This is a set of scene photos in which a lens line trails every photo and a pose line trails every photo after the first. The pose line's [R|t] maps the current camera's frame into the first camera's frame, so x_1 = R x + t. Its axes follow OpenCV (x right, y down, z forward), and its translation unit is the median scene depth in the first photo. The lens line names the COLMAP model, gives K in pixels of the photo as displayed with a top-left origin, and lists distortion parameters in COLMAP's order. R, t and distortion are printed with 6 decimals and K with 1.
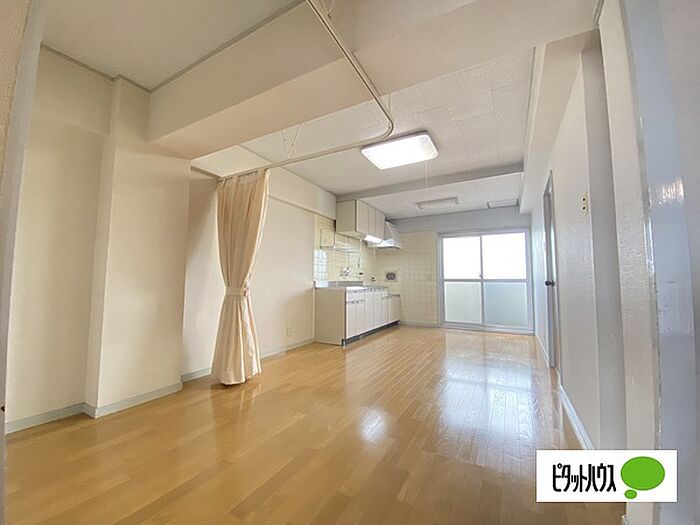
lens RADIAL K [[286.4, 0, 350.0], [0, 286.4, 262.5], [0, 0, 1]] dist [-0.000592, -0.000055]
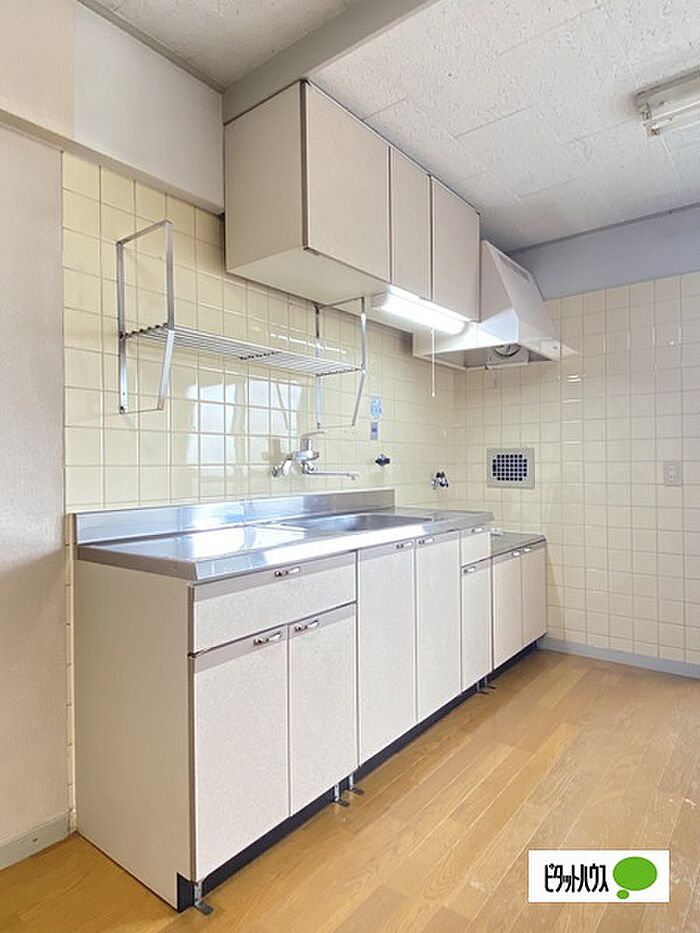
lens RADIAL K [[535.7, 0, 350.0], [0, 535.7, 466.5], [0, 0, 1]] dist [0.004478, 0.000743]
pose [[0.984100, -0.013866, -0.177071, 0.094780], [0.026598, 0.997211, 0.069735, 0.010772], [0.175610, -0.073336, 0.981725, 0.545953]]
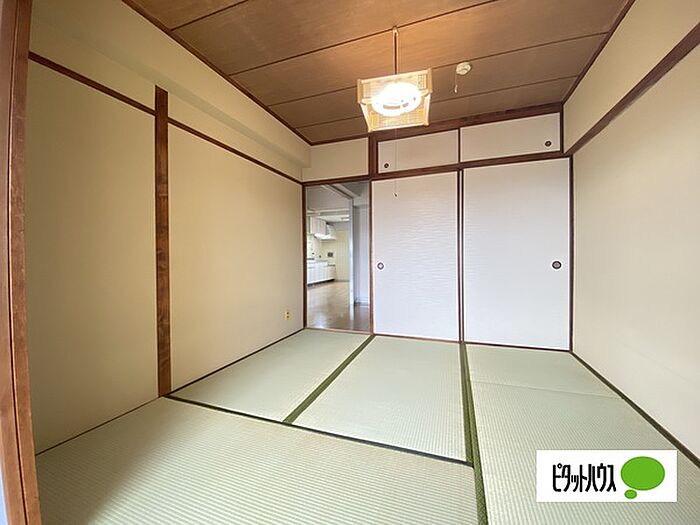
lens RADIAL K [[286.4, 0, 350.0], [0, 286.4, 262.5], [0, 0, 1]] dist [-0.000592, -0.000055]
pose [[0.987870, -0.013056, 0.154732, -0.013442], [0.000109, 0.996517, 0.083387, -0.057817], [-0.155282, -0.082358, 0.984431, -0.857567]]
